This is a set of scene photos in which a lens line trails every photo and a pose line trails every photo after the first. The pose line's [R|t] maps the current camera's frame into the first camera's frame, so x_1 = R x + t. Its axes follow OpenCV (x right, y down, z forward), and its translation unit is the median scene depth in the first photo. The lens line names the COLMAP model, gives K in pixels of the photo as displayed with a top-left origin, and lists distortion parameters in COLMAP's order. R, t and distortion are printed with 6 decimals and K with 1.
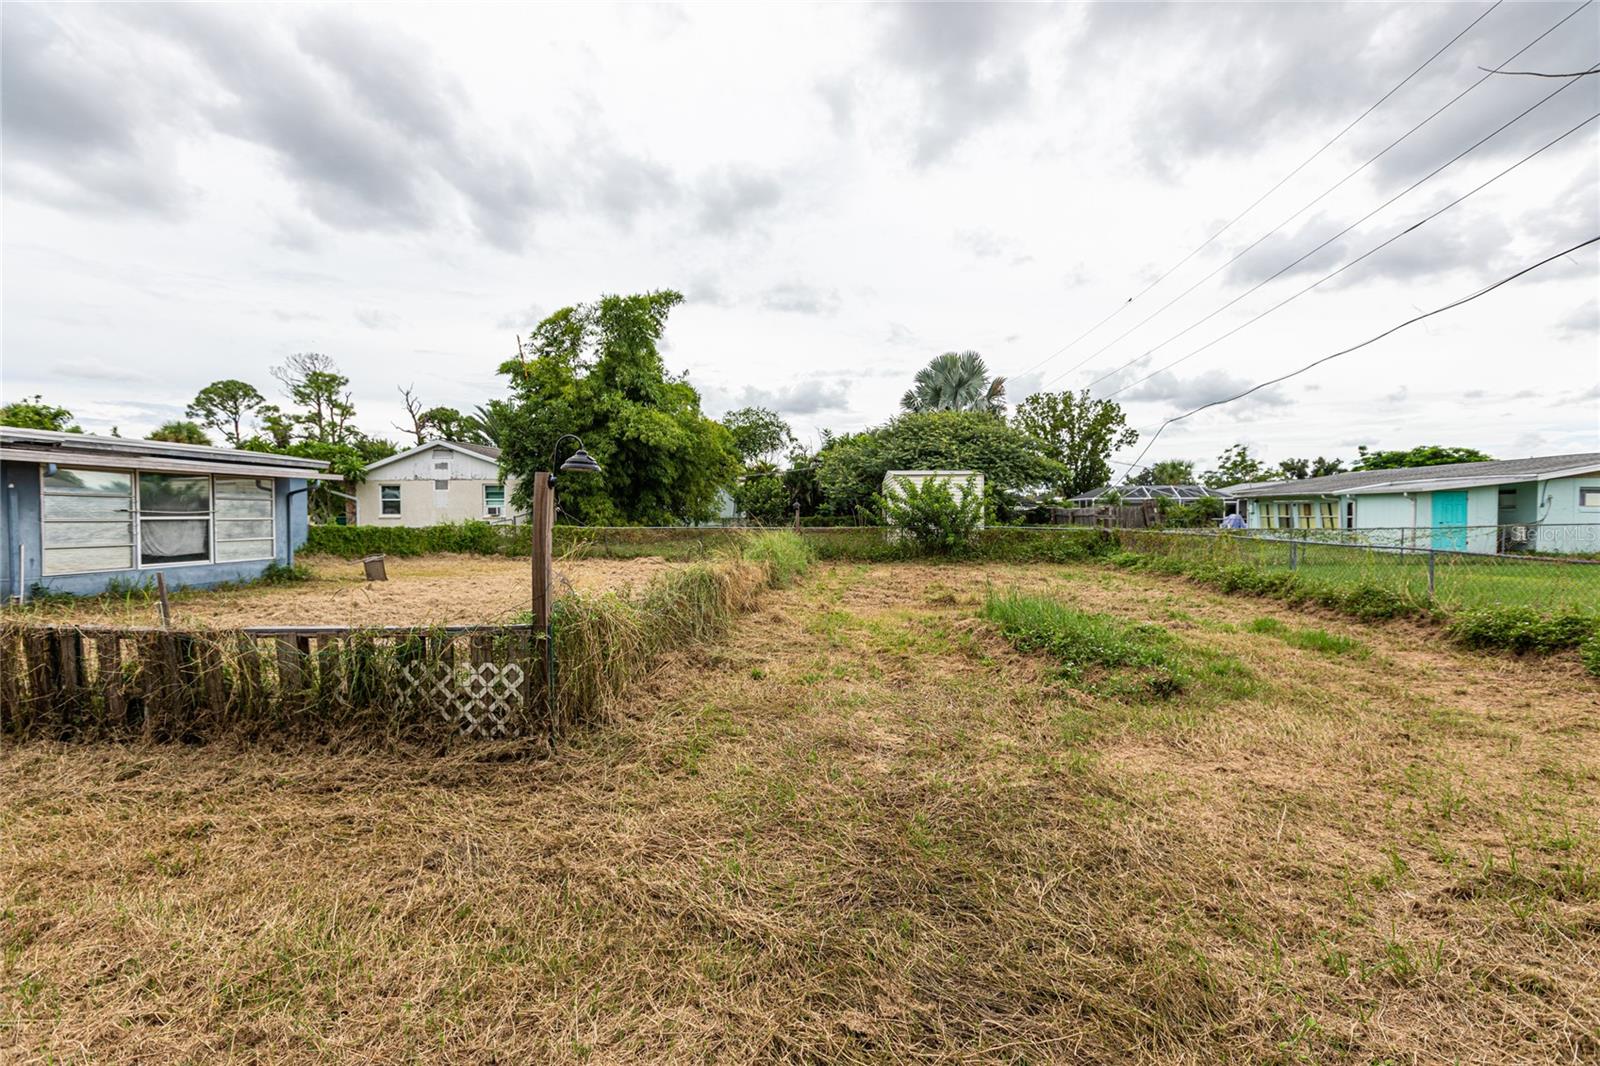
lens RADIAL K [[781.9, 0, 802.1], [0, 781.9, 533.1], [0, 0, 1]] dist [0.002107, -0.013831]
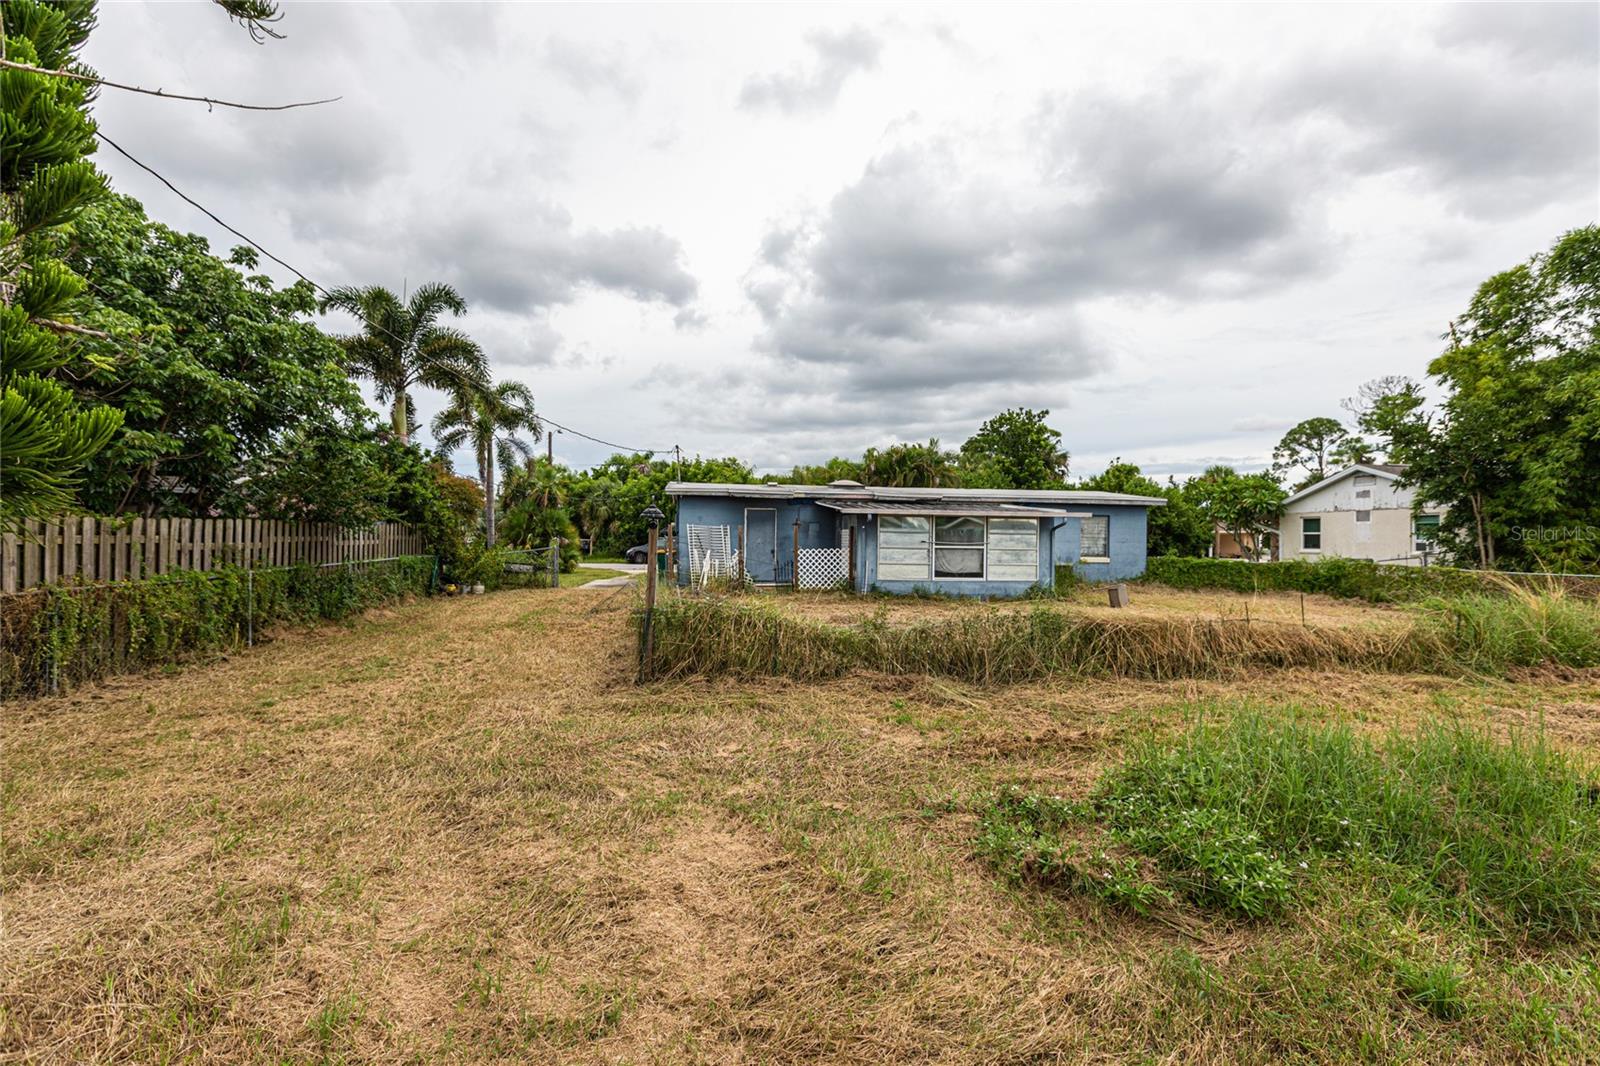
lens RADIAL K [[781.9, 0, 802.1], [0, 781.9, 533.1], [0, 0, 1]] dist [0.002107, -0.013831]
pose [[0.149546, -0.001745, -0.988753, 0.310654], [-0.037812, 0.999257, -0.007483, -0.012386], [0.988031, 0.038506, 0.149369, 0.253559]]
